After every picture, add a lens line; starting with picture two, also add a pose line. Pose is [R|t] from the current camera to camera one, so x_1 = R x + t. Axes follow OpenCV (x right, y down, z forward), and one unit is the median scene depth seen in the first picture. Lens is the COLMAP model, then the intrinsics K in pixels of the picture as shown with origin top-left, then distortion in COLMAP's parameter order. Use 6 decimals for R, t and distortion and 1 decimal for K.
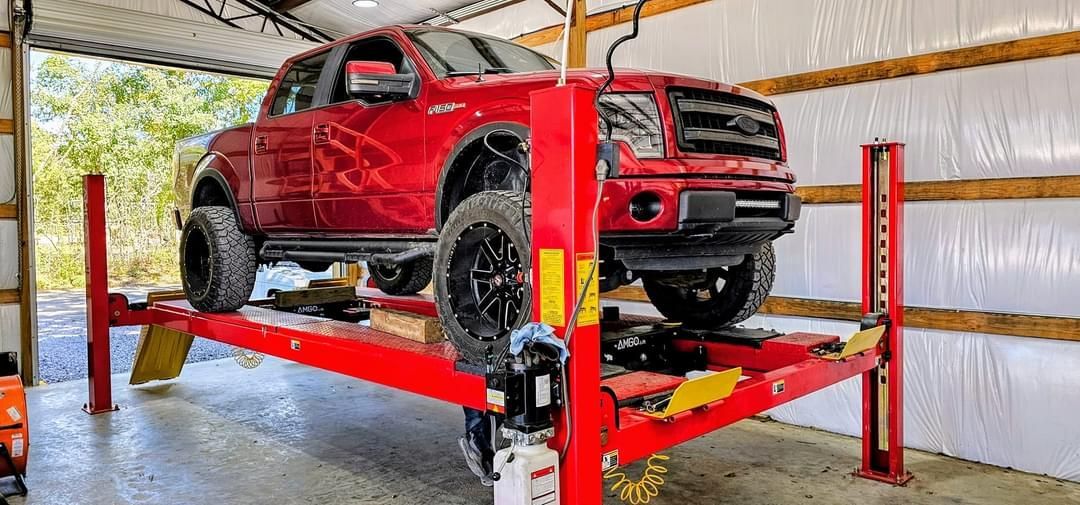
lens RADIAL K [[727.9, 0, 540.0], [0, 727.9, 252.5], [0, 0, 1]] dist [0.027255, -0.002734]
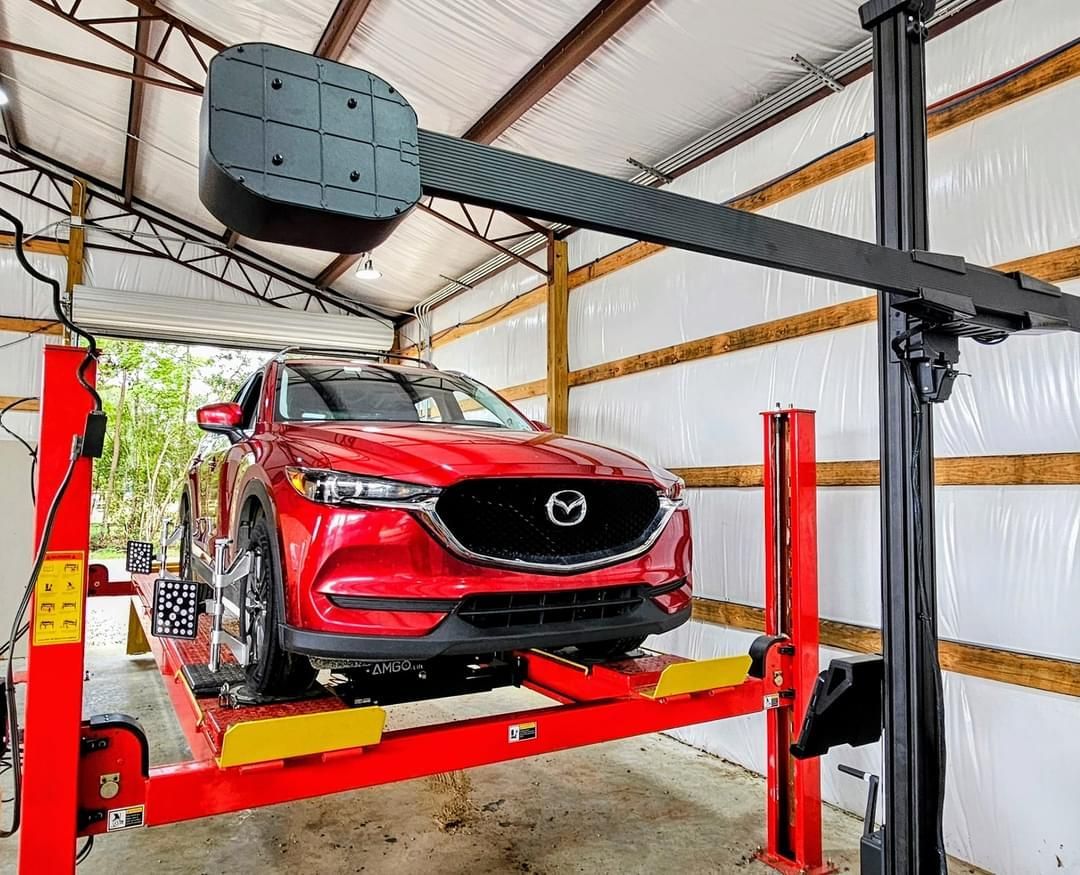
lens RADIAL K [[765.5, 0, 537.6], [0, 765.5, 453.3], [0, 0, 1]] dist [-0.011890, -0.001182]
pose [[0.964946, 0.002024, -0.262441, 0.418926], [-0.027868, 0.995107, -0.094791, -0.021442], [0.260965, 0.098782, 0.960281, 0.170594]]
